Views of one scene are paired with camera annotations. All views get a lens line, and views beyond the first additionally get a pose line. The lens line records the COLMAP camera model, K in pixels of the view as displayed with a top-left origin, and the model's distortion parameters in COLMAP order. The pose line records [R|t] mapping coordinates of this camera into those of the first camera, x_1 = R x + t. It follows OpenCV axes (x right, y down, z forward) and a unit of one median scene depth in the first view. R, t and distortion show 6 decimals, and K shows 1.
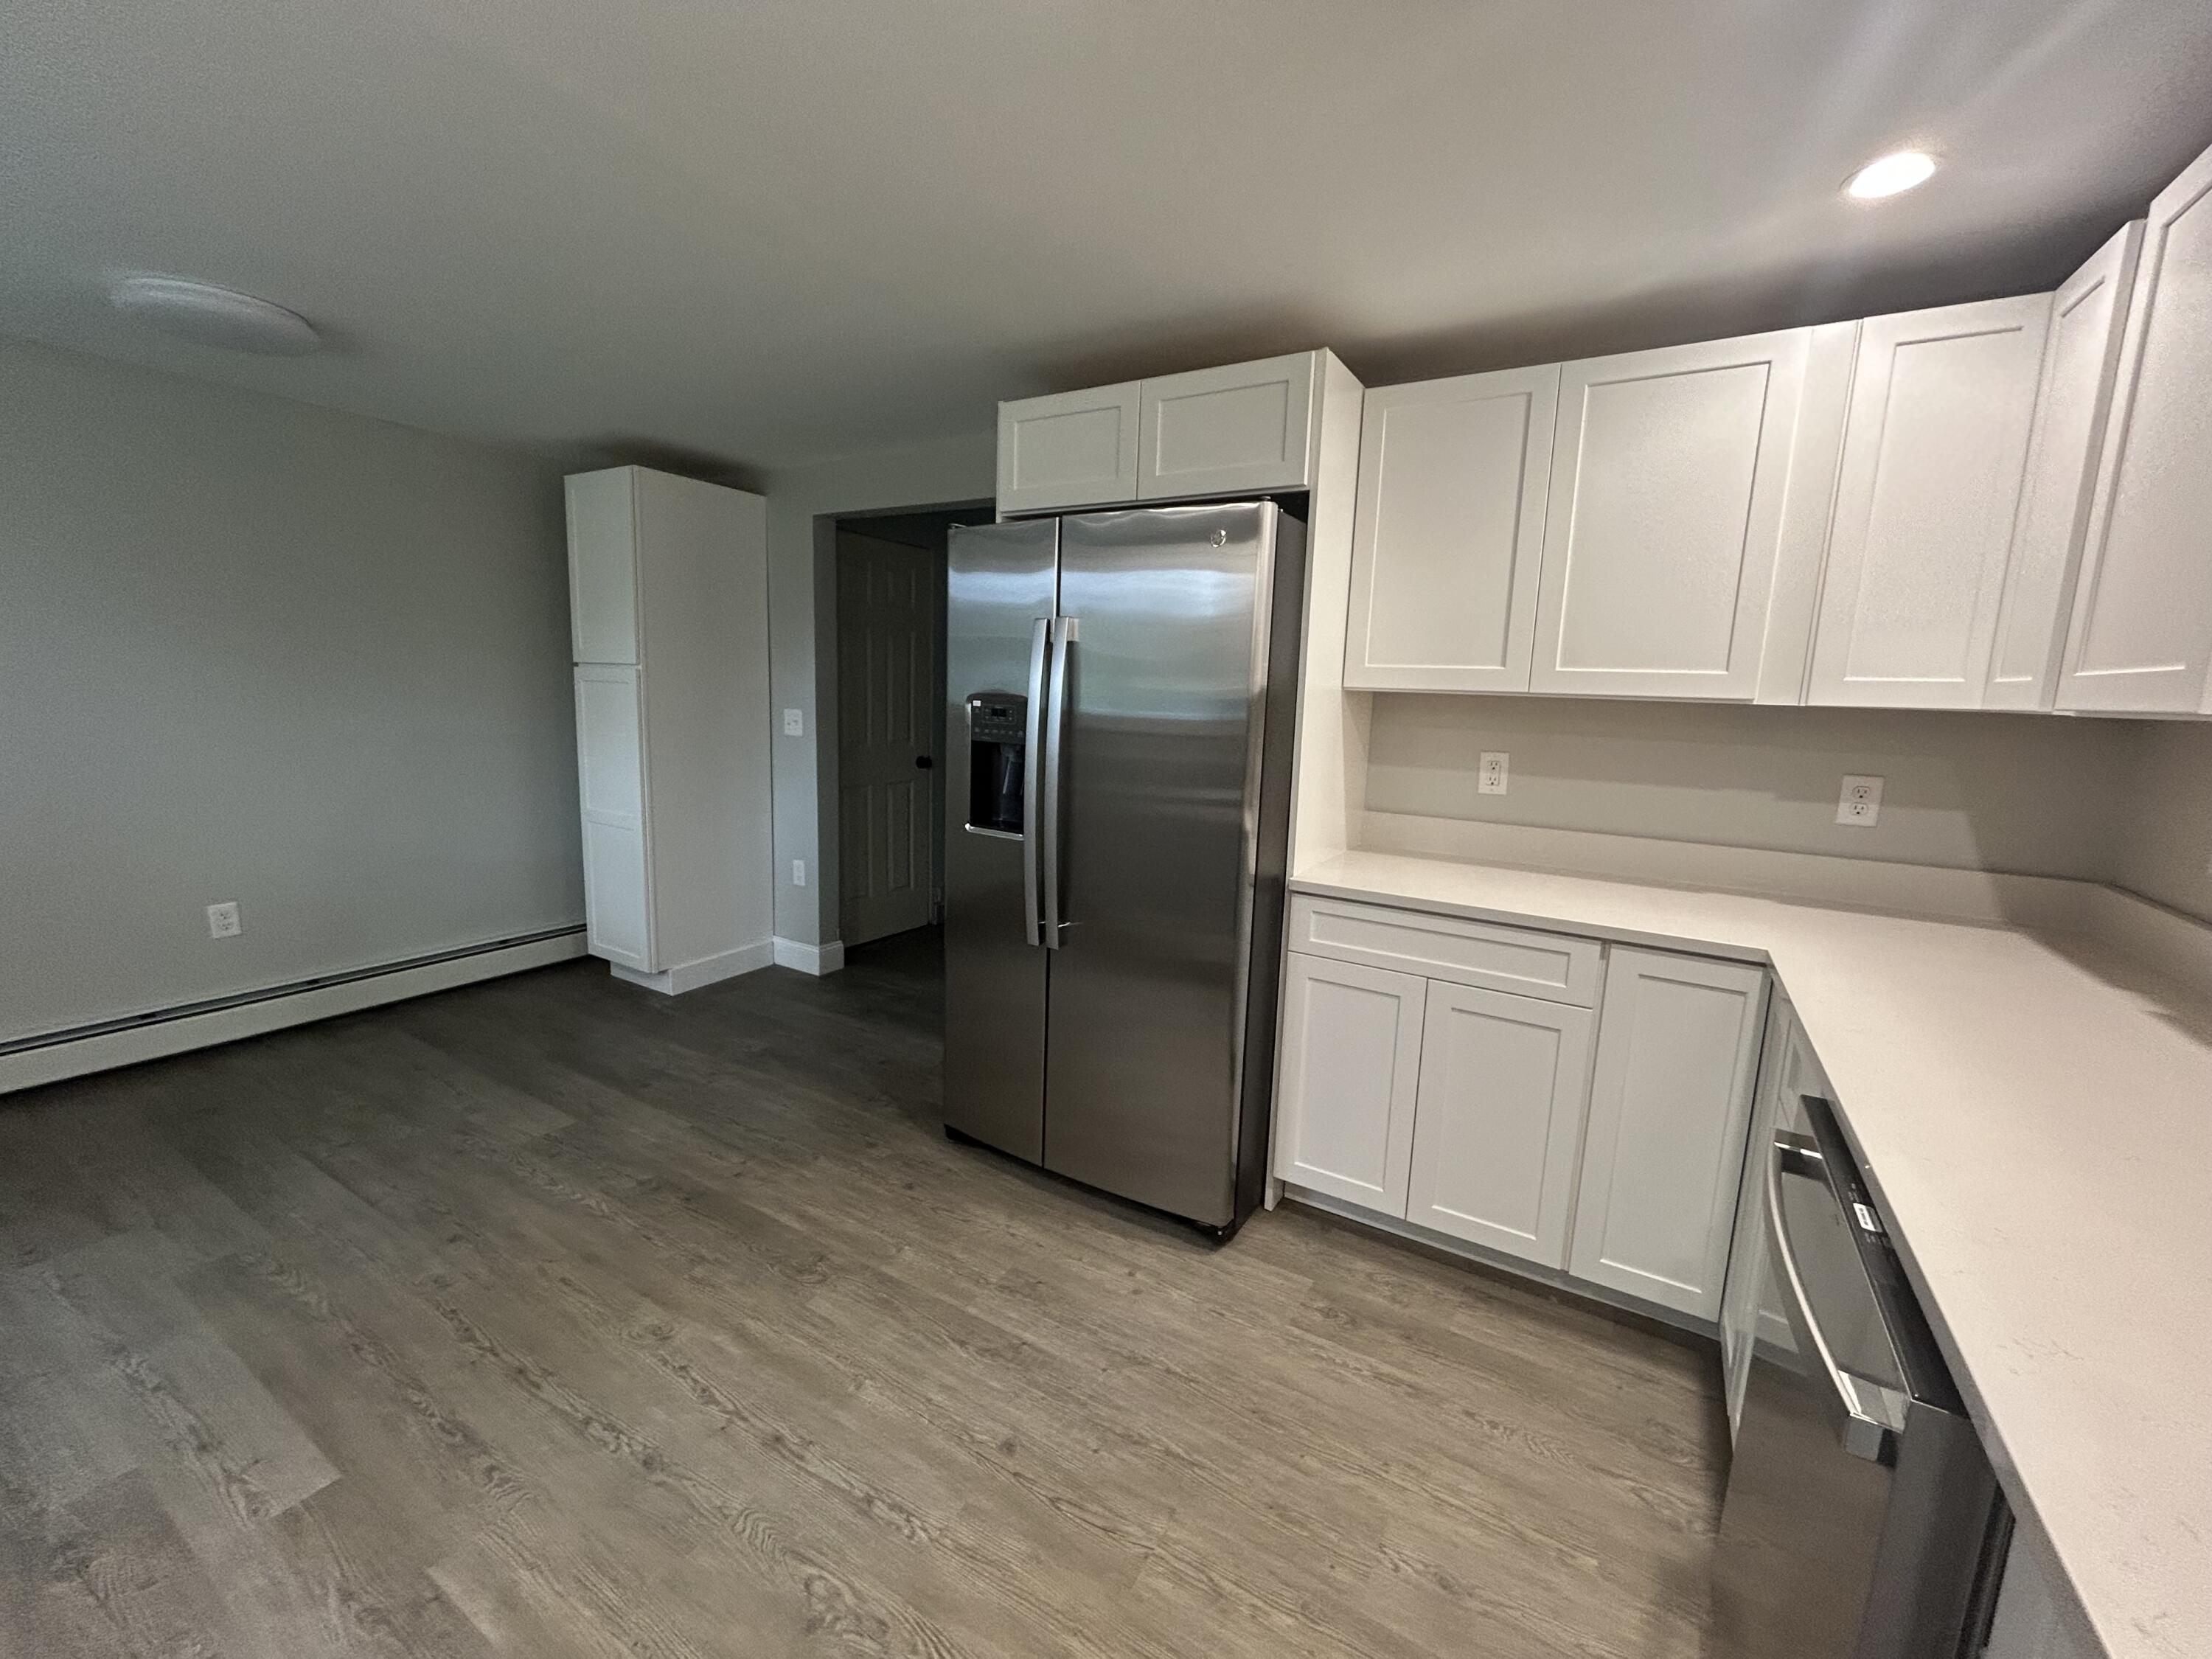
lens RADIAL K [[888.7, 0, 1106.0], [0, 888.7, 829.5], [0, 0, 1]] dist [-0.000662, -0.000054]
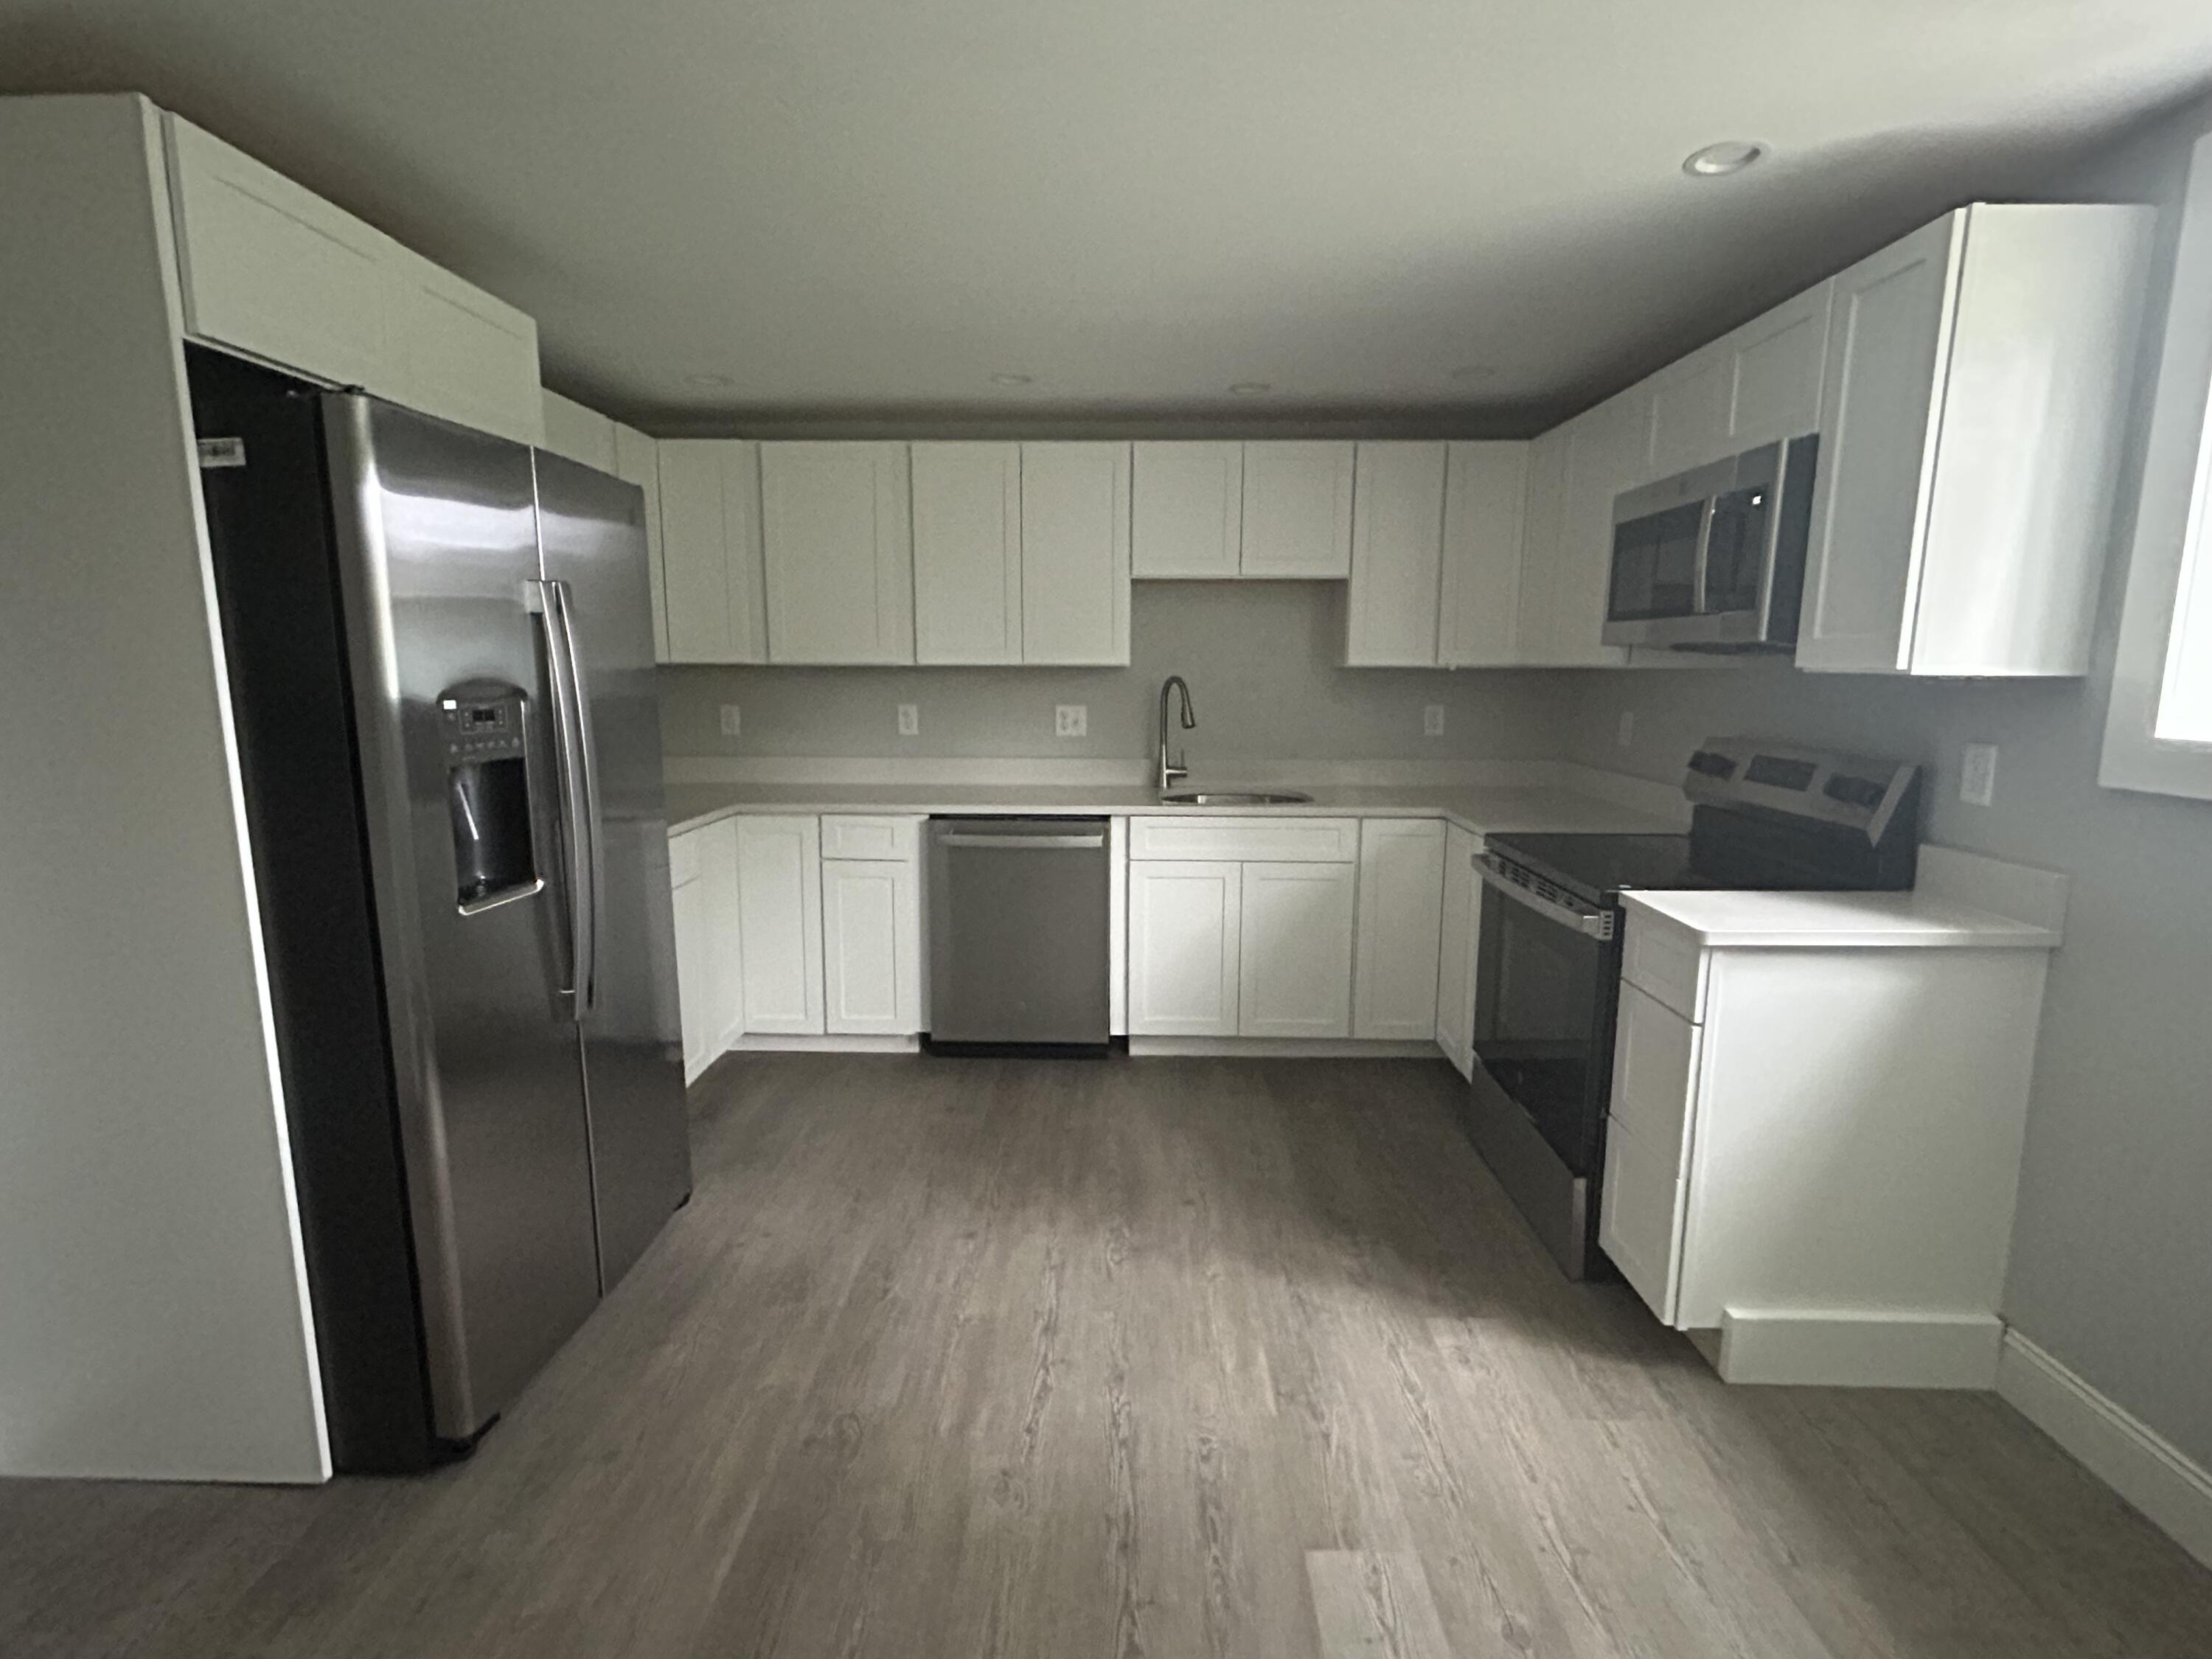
lens RADIAL K [[1037.1, 0, 1106.0], [0, 1037.1, 829.5], [0, 0, 1]] dist [-0.000259, -0.000060]
pose [[-0.492662, -0.172541, 0.852944, -1.332481], [0.122946, 0.956515, 0.264506, -0.259780], [-0.861492, 0.235178, -0.450025, 1.279011]]
